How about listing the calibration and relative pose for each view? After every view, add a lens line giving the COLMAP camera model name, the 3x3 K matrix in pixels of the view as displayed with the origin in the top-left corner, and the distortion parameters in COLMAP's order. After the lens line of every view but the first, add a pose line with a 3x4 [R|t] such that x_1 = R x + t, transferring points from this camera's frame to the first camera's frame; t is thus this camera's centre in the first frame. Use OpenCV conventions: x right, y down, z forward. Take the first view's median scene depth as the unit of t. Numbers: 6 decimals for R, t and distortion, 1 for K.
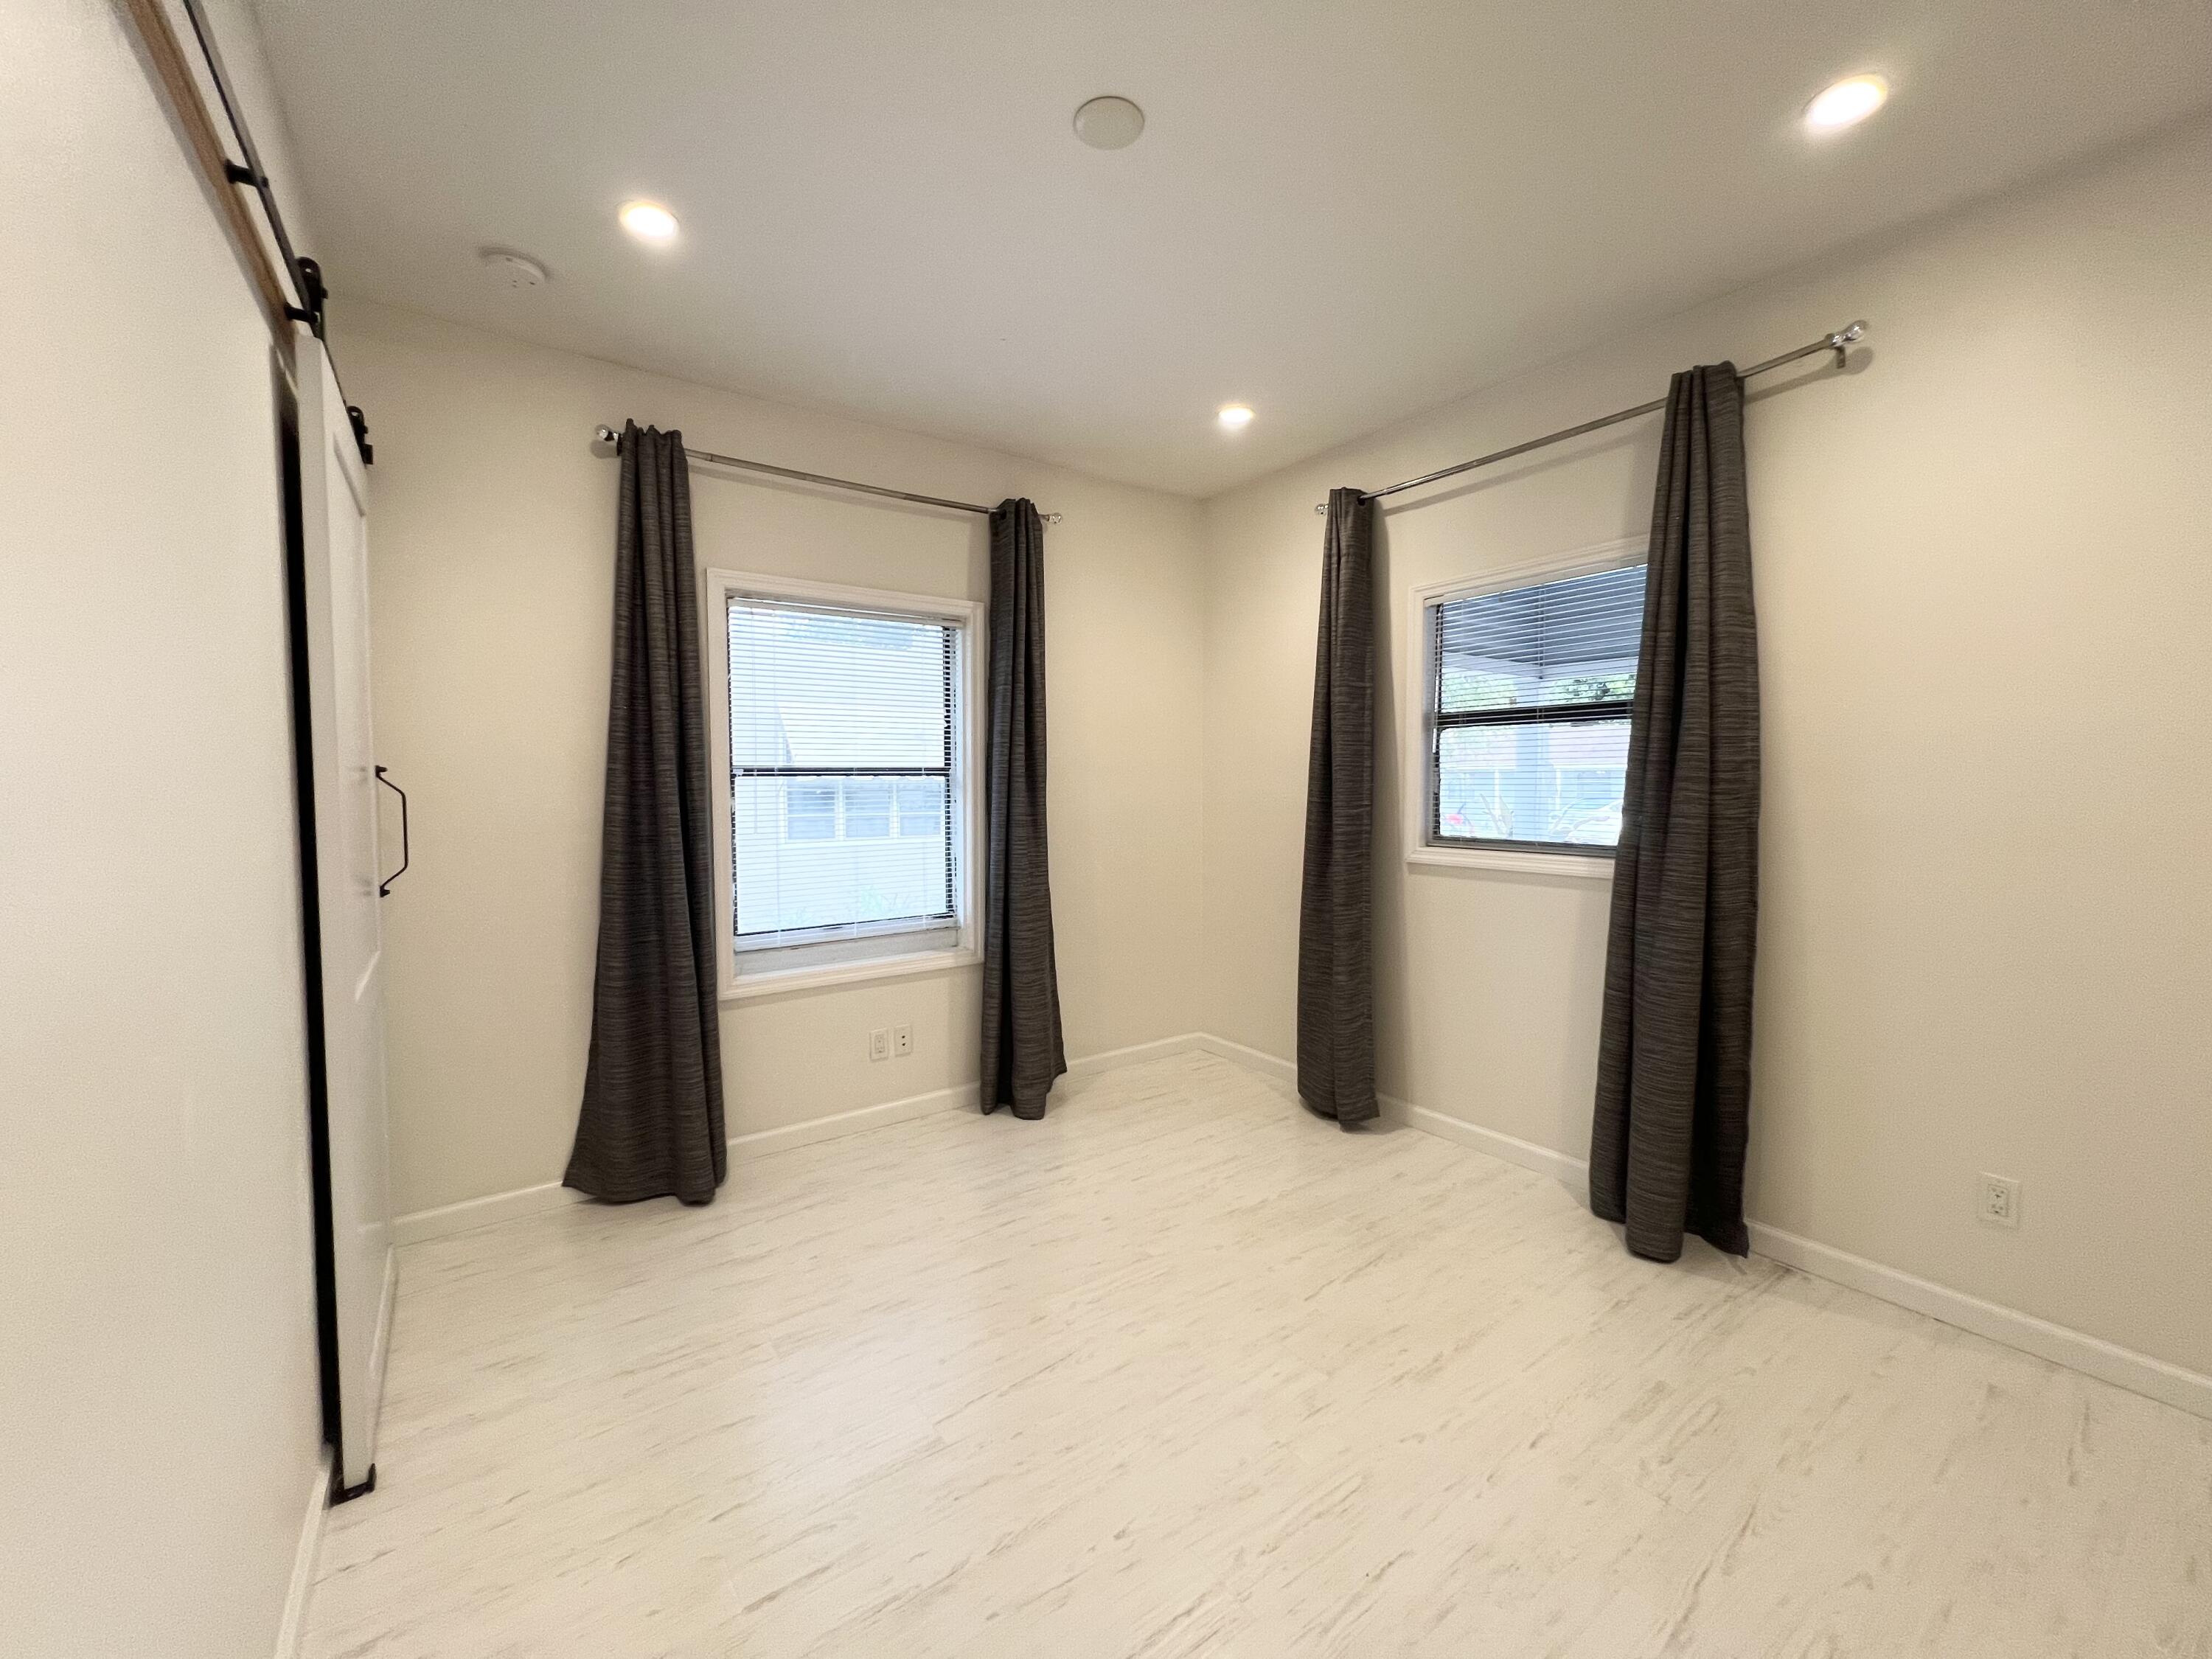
lens RADIAL K [[884.2, 0, 1100.9], [0, 884.2, 825.9], [0, 0, 1]] dist [-0.003265, -0.000423]
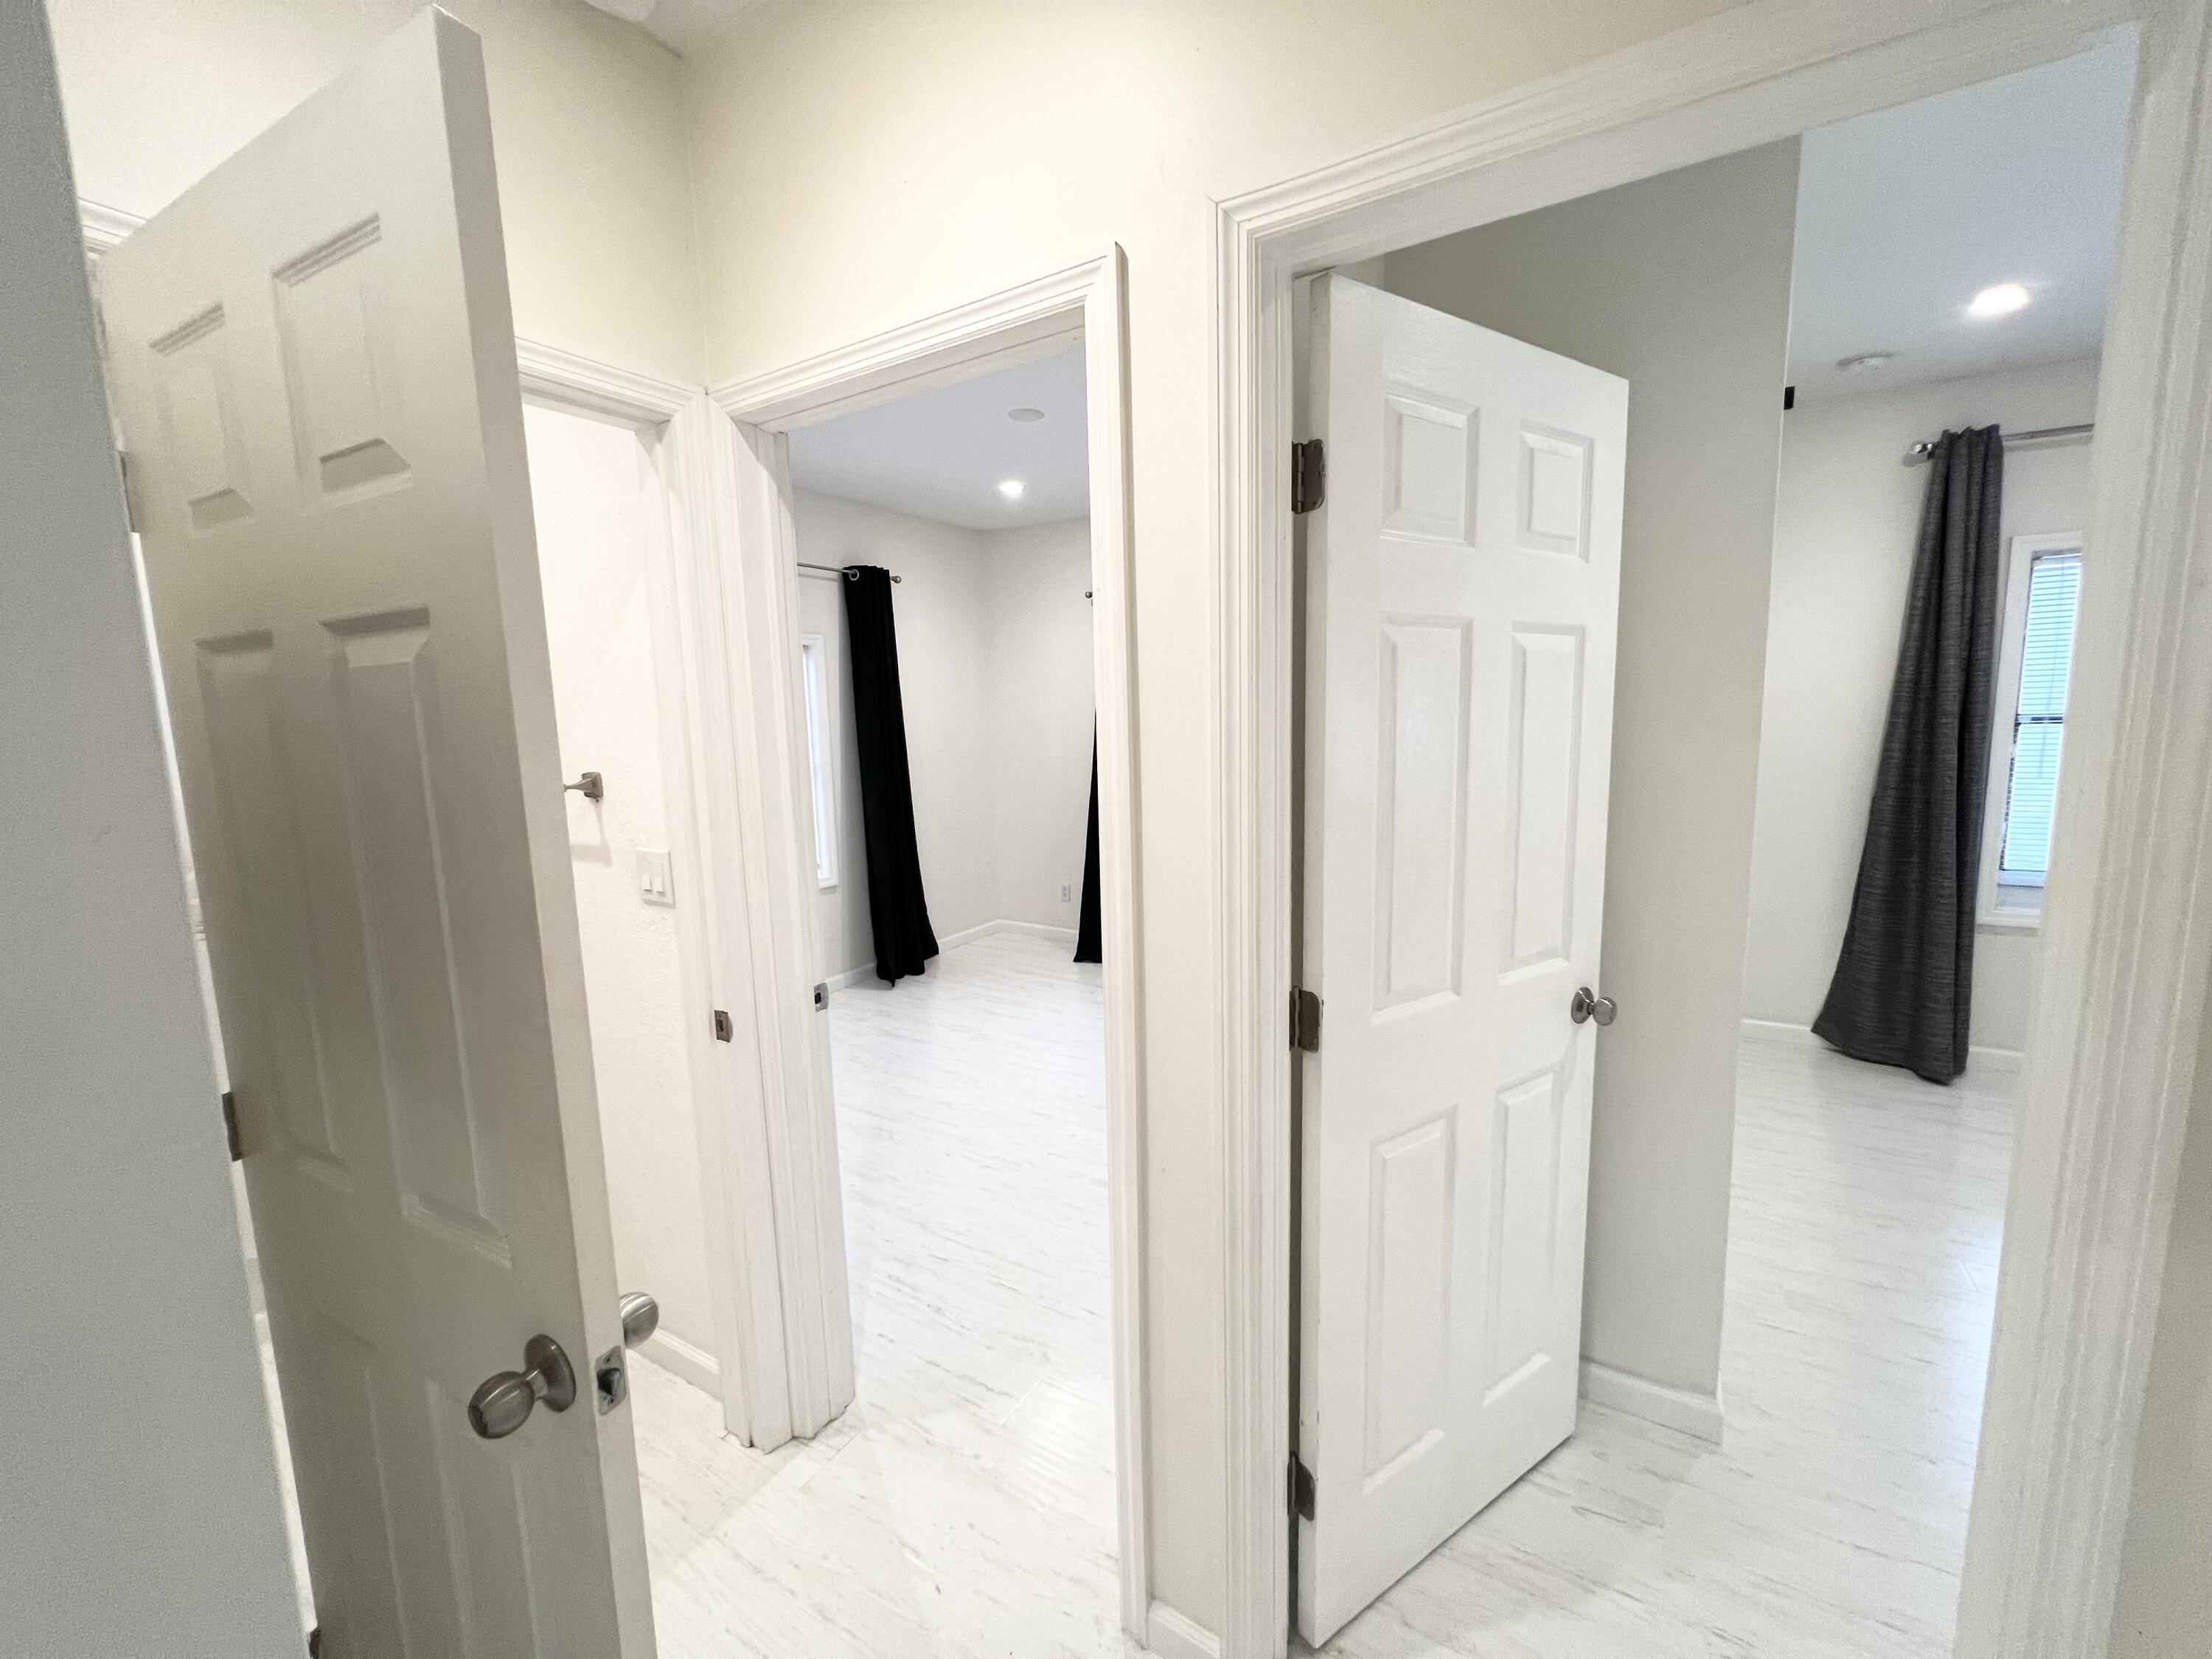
lens RADIAL K [[884.2, 0, 1100.9], [0, 884.2, 825.9], [0, 0, 1]] dist [-0.003265, -0.000423]
pose [[0.384044, 0.110002, -0.916739, 0.176119], [-0.021672, 0.993678, 0.110155, -0.030587], [0.923060, -0.022437, 0.384000, -0.515309]]
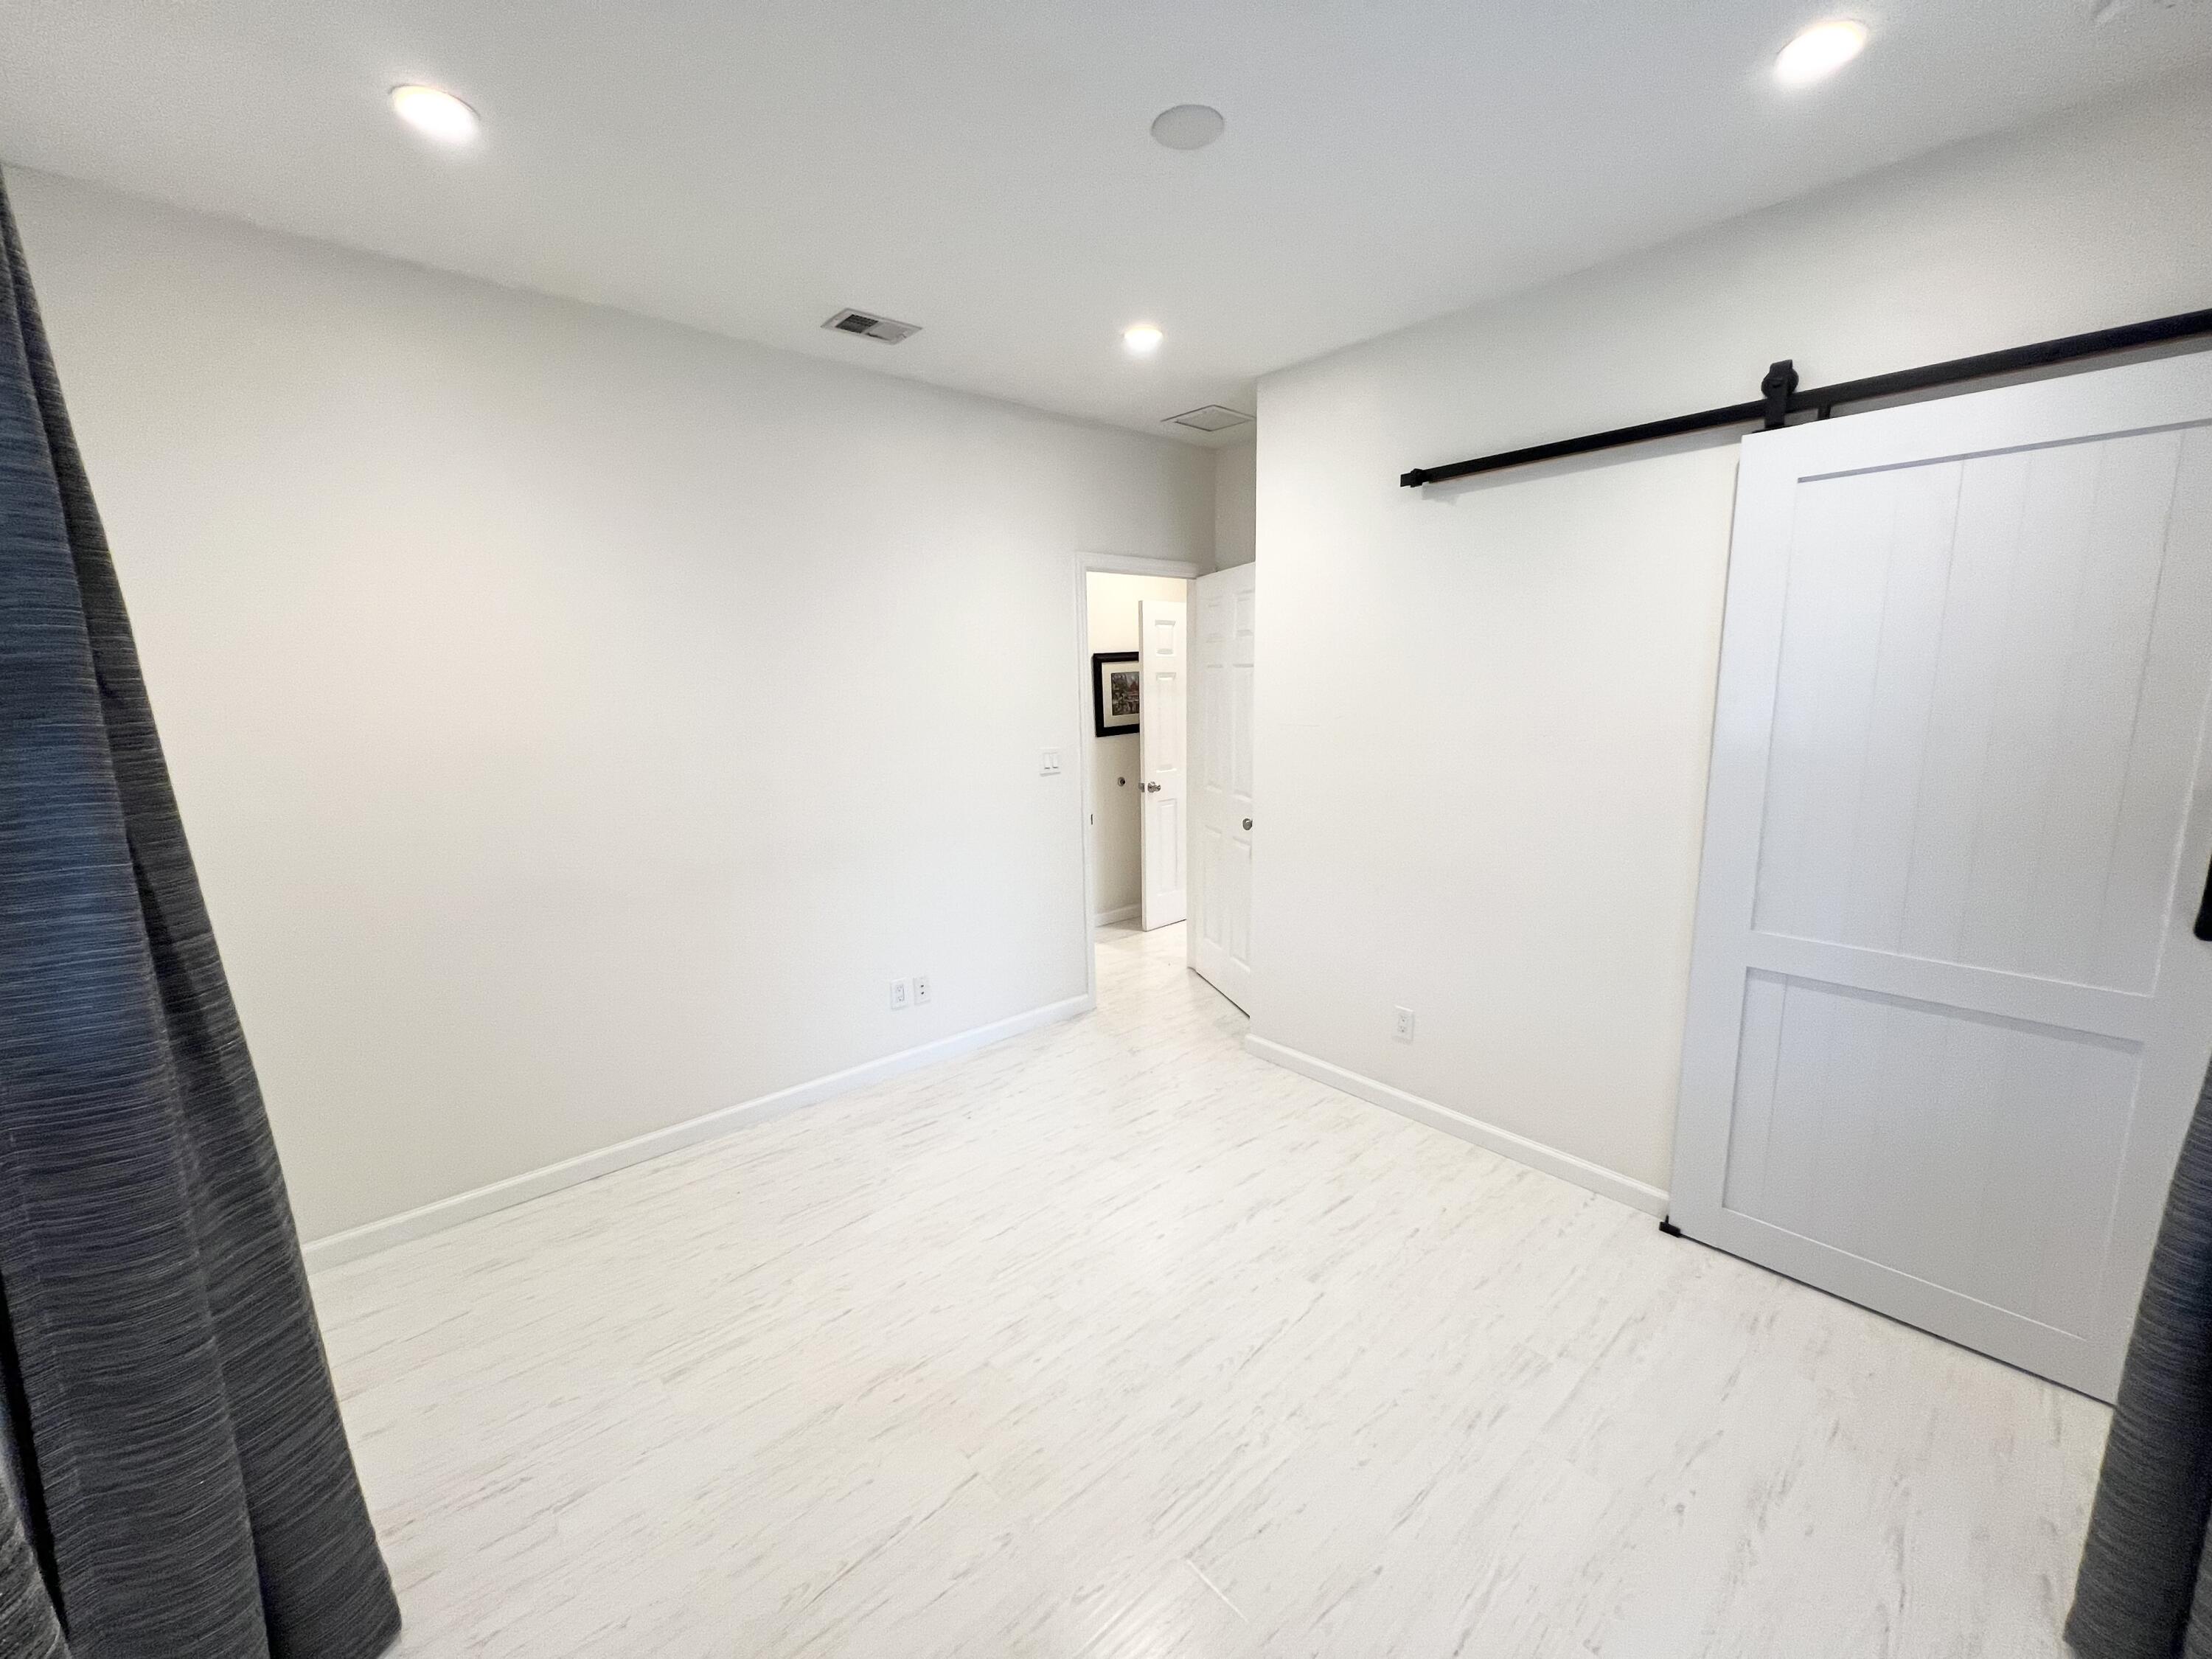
lens RADIAL K [[884.2, 0, 1100.9], [0, 884.2, 825.9], [0, 0, 1]] dist [-0.003265, -0.000423]
pose [[-0.995191, 0.031066, -0.092898, 0.142610], [0.010294, 0.976293, 0.216210, -0.150927], [0.097412, 0.214214, -0.971917, 1.327193]]
